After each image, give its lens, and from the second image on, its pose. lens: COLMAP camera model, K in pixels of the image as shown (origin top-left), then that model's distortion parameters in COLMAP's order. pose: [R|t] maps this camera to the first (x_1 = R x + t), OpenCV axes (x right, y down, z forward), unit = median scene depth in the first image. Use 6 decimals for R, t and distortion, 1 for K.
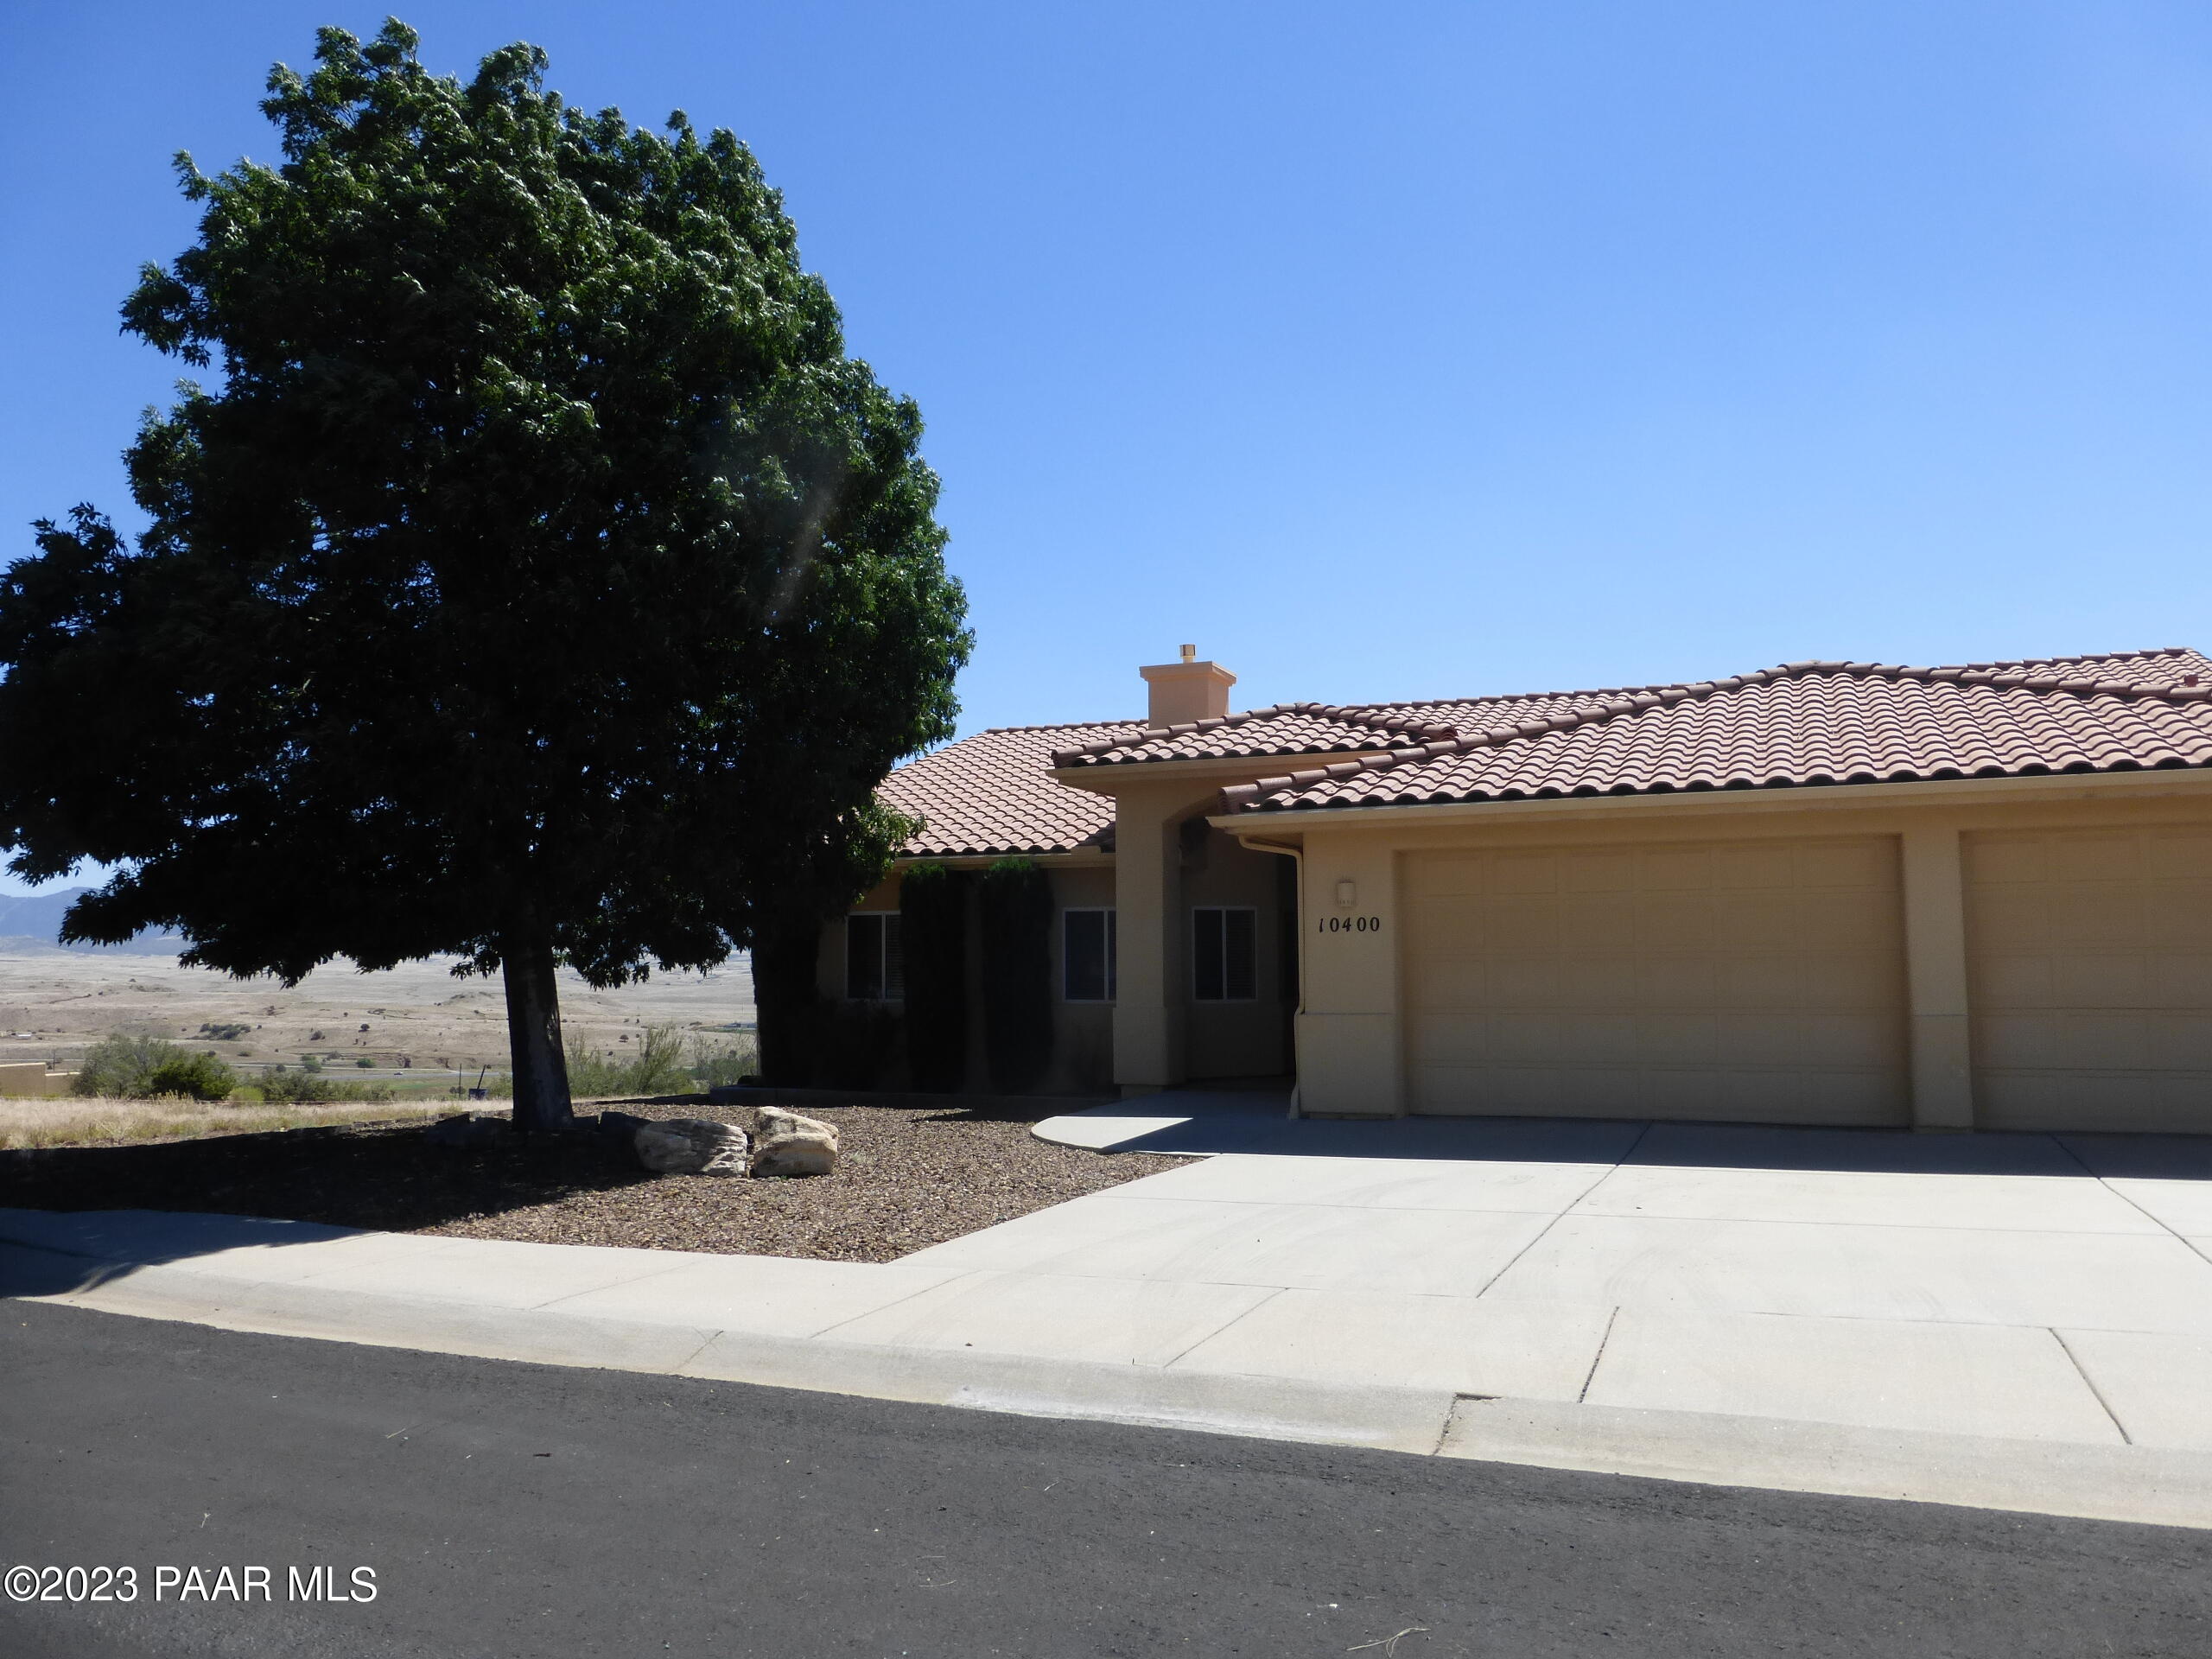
lens RADIAL K [[1632.3, 0, 1106.0], [0, 1632.3, 829.5], [0, 0, 1]] dist [-0.063647, 0.003986]
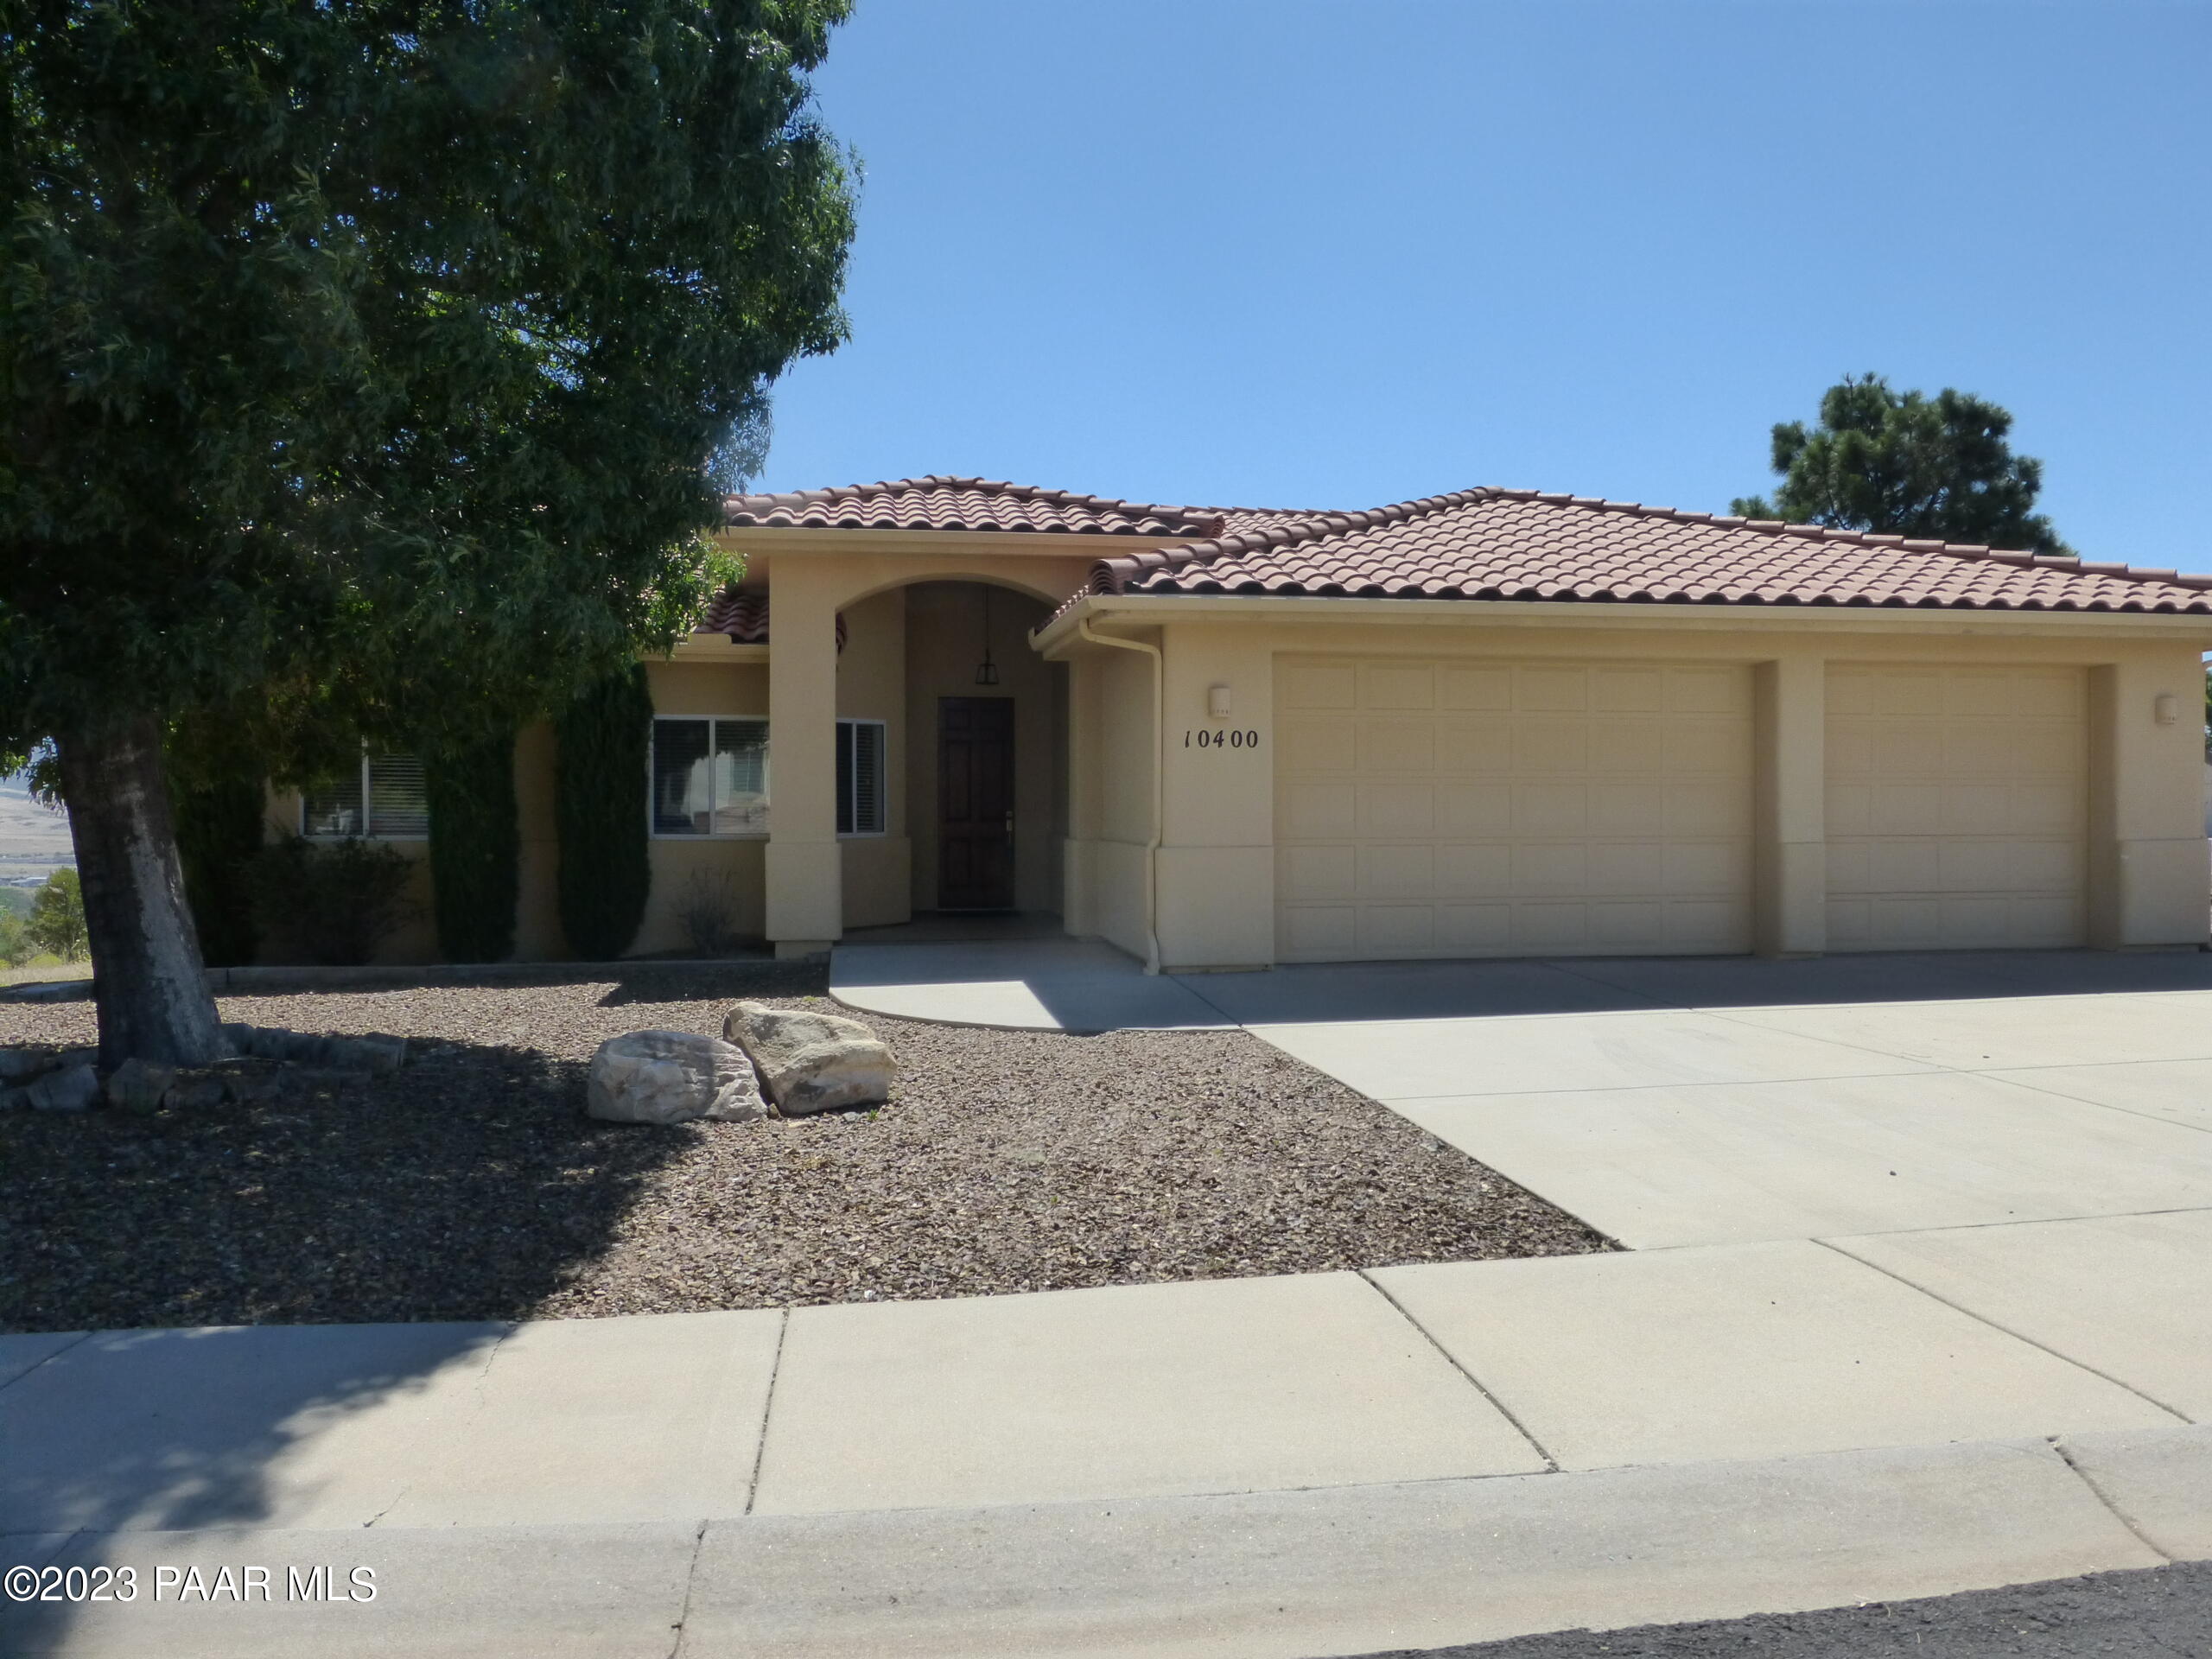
lens RADIAL K [[1632.3, 0, 1106.0], [0, 1632.3, 829.5], [0, 0, 1]] dist [-0.063647, 0.003986]
pose [[0.849737, -0.005106, 0.527183, -0.338839], [-0.046673, 0.995298, 0.084869, 0.036741], [-0.525137, -0.096721, 0.845503, 0.327430]]
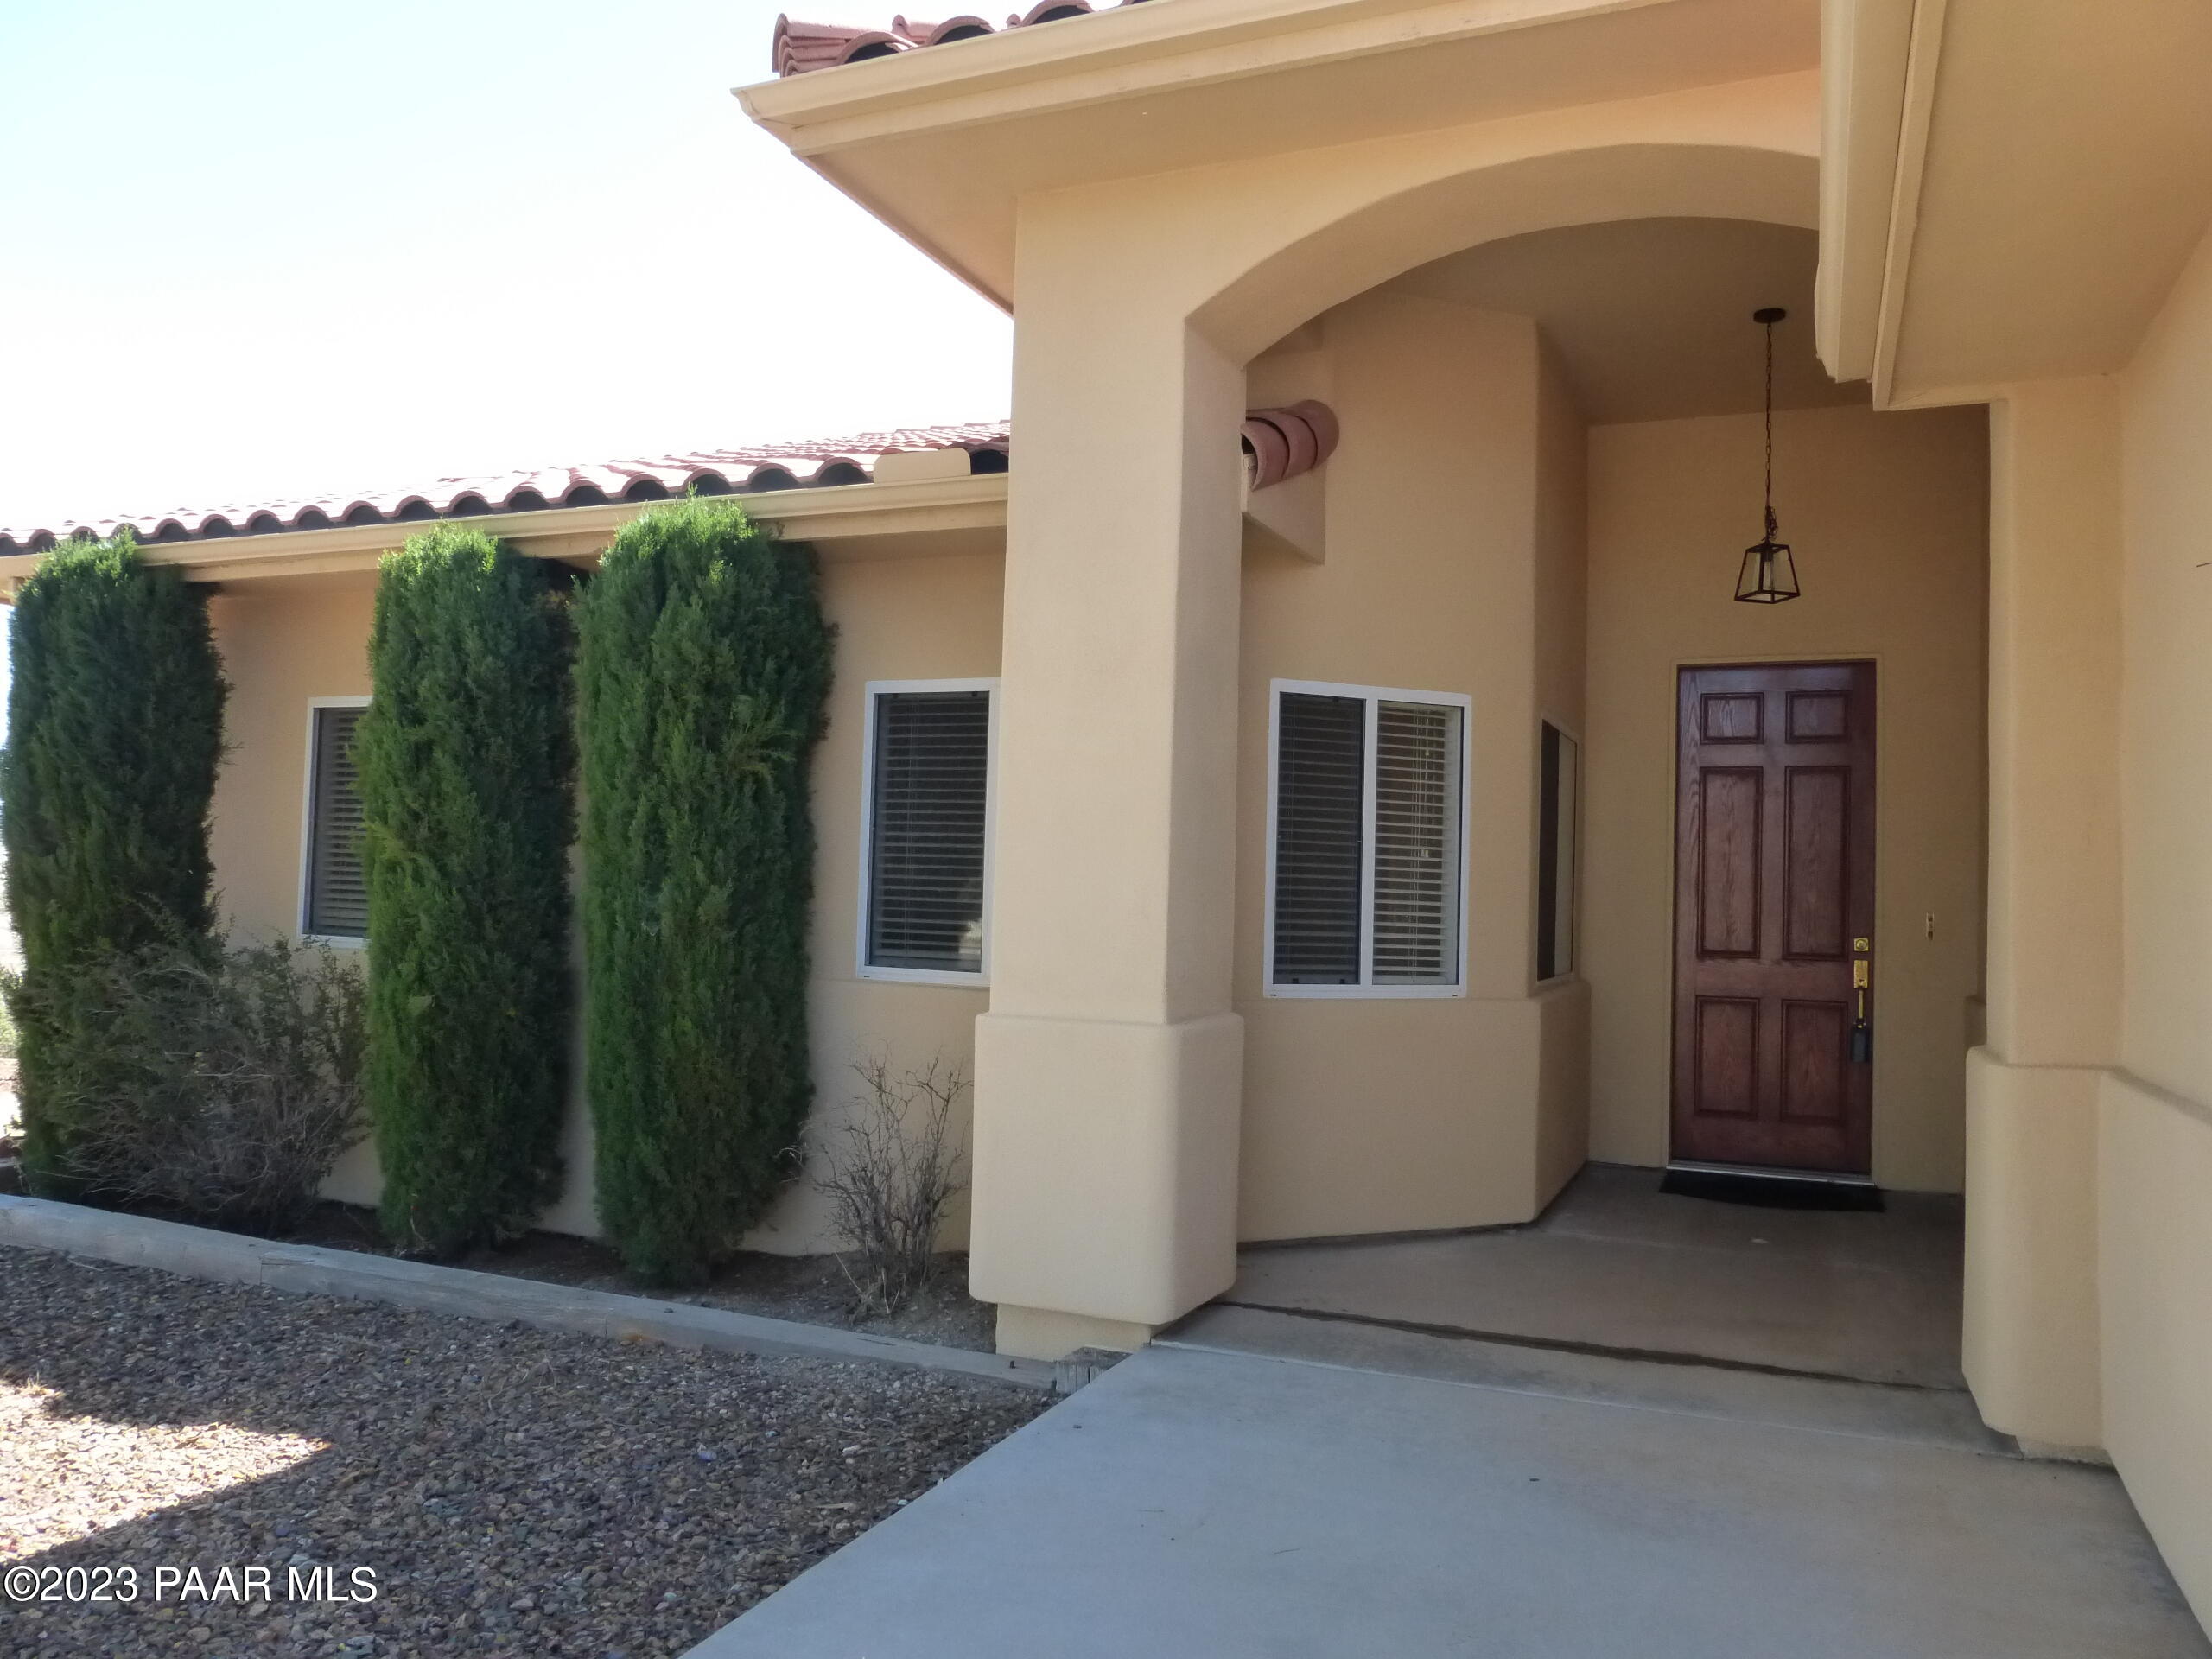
lens RADIAL K [[1632.3, 0, 1106.0], [0, 1632.3, 829.5], [0, 0, 1]] dist [-0.063647, 0.003986]
pose [[0.999339, 0.031848, -0.017552, 0.037464], [-0.031058, 0.998566, 0.043611, 0.084635], [0.018916, -0.043037, 0.998894, 0.931584]]
